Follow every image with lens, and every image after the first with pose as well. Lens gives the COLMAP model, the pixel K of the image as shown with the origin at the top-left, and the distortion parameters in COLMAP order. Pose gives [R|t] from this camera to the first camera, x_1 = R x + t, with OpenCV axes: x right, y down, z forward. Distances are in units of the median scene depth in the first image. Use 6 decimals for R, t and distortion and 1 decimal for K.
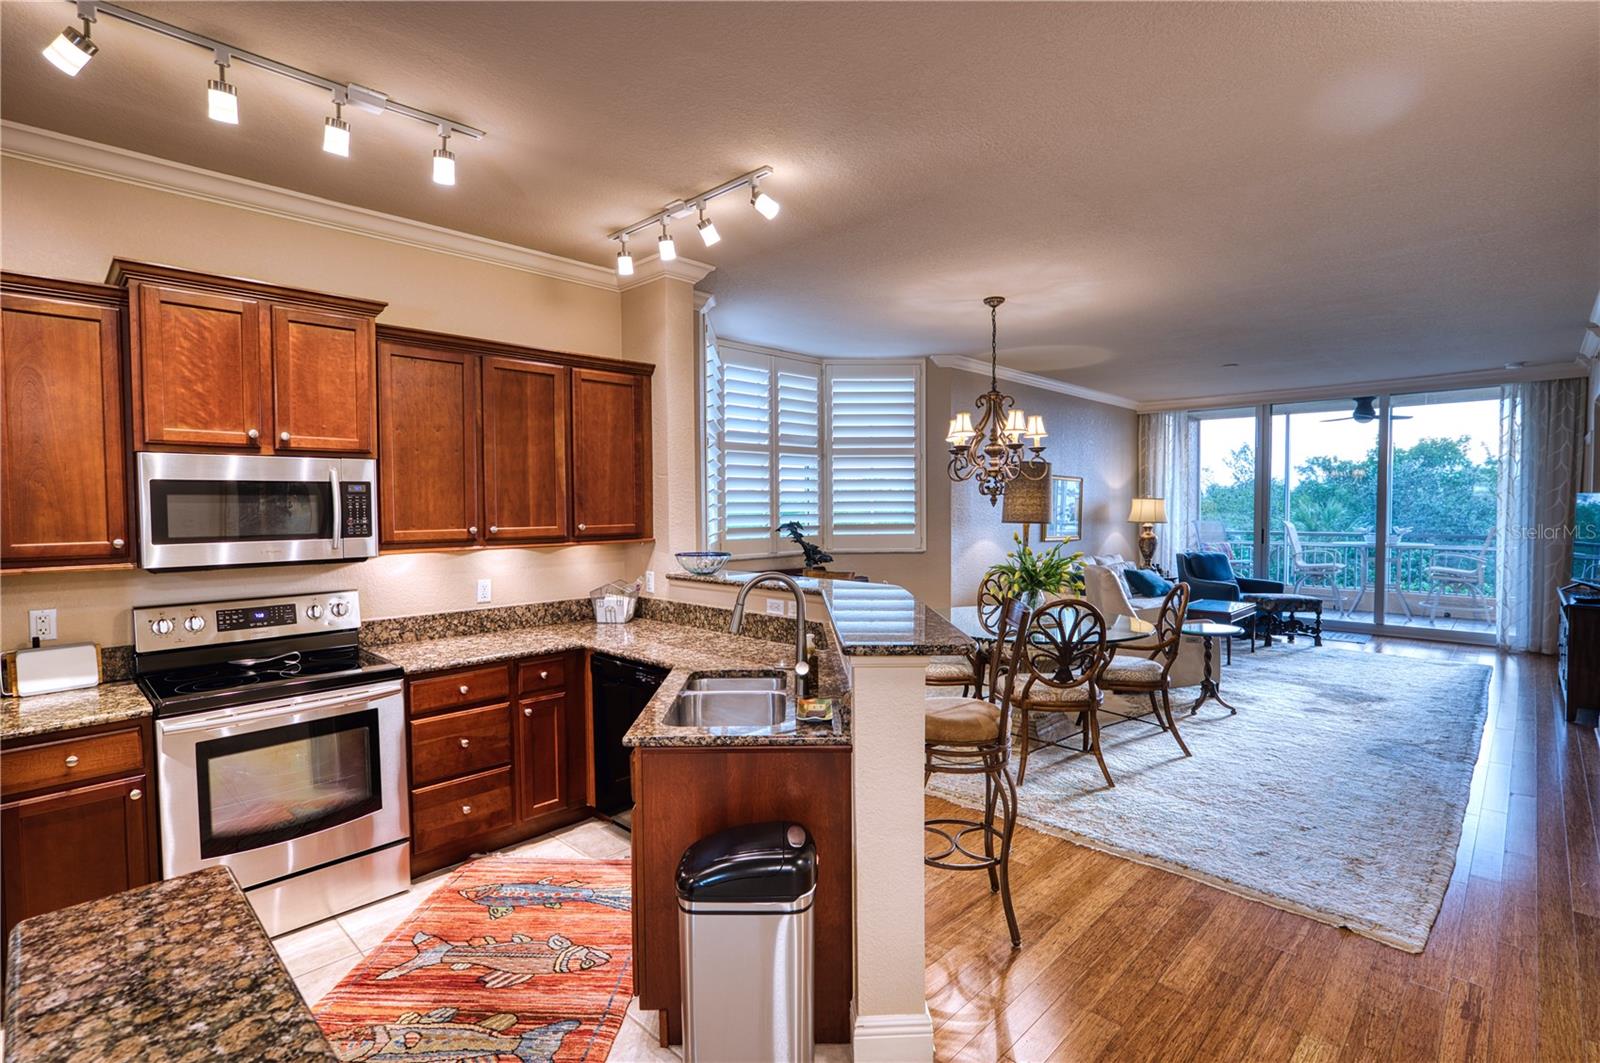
lens RADIAL K [[755.6, 0, 796.3], [0, 755.6, 528.8], [0, 0, 1]] dist [-0.002985, 0.000336]
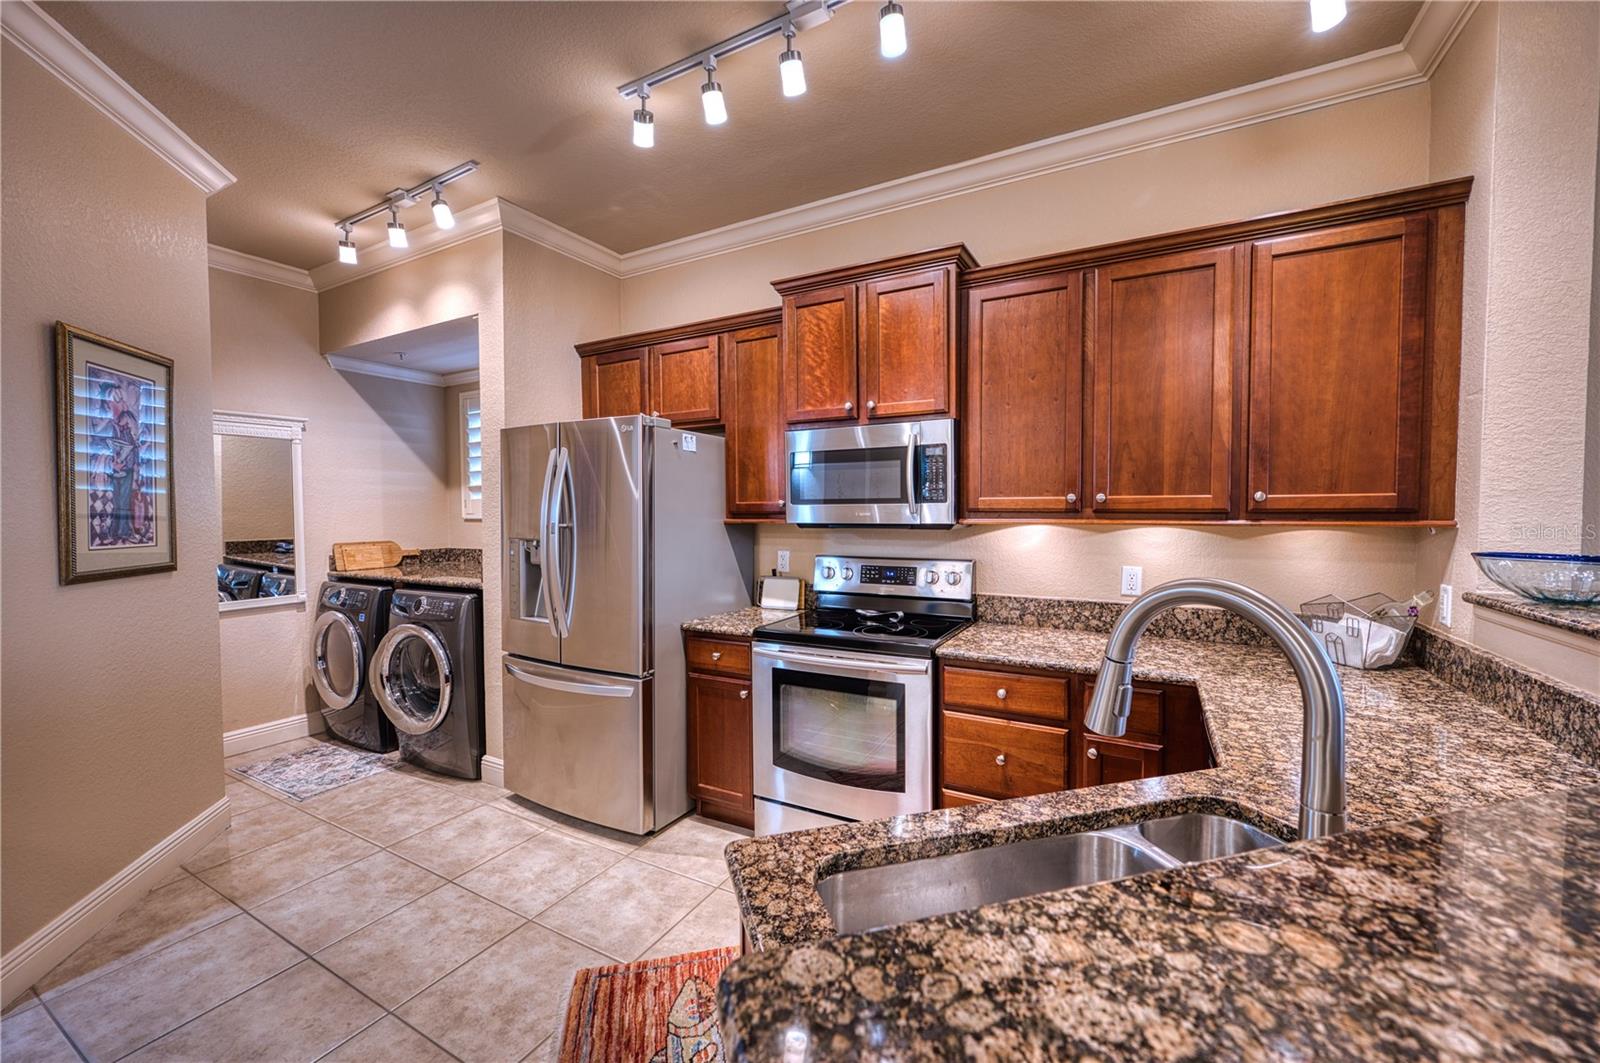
lens RADIAL K [[622.7, 0, 799.5], [0, 622.7, 531.7], [0, 0, 1]] dist [-0.016605, 0.005058]
pose [[0.266255, 0.038314, -0.963141, 0.059987], [-0.032668, 0.998994, 0.030709, 0.013303], [0.963349, 0.023288, 0.267239, 0.283926]]
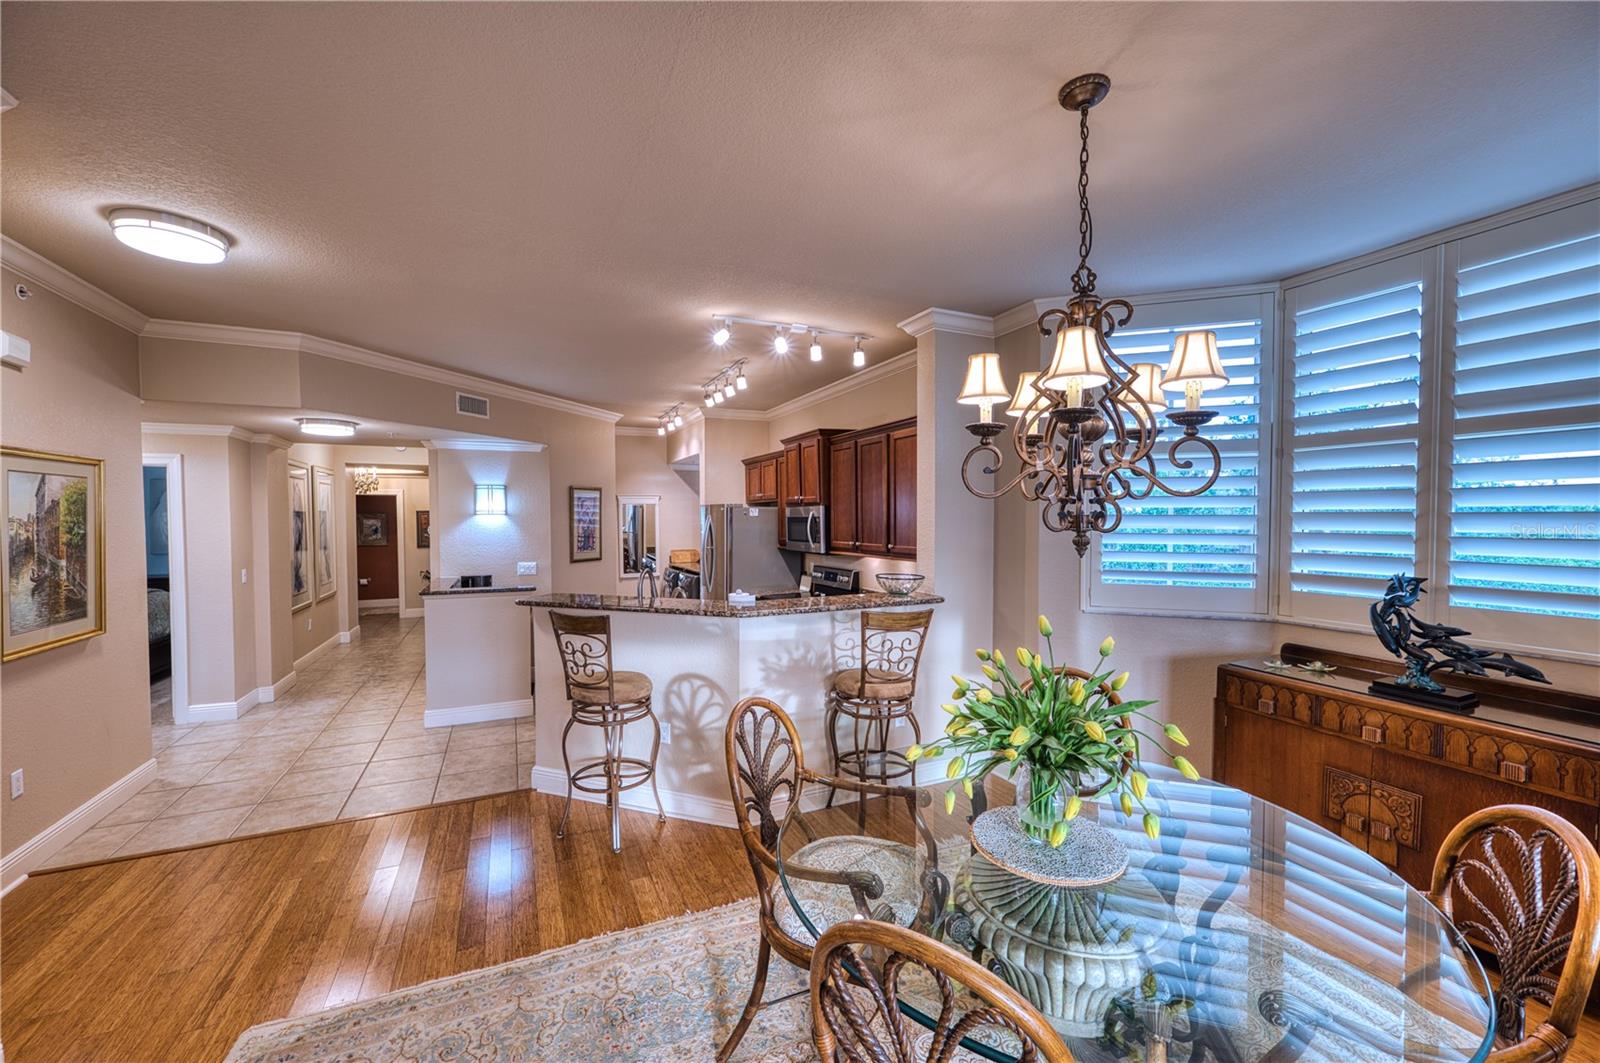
lens RADIAL K [[622.7, 0, 799.5], [0, 622.7, 531.7], [0, 0, 1]] dist [-0.016605, 0.005058]
pose [[-0.353356, 0.028032, -0.935069, 0.480270], [-0.028293, 0.998773, 0.040633, -0.041103], [0.935061, 0.040814, -0.352129, 0.710644]]
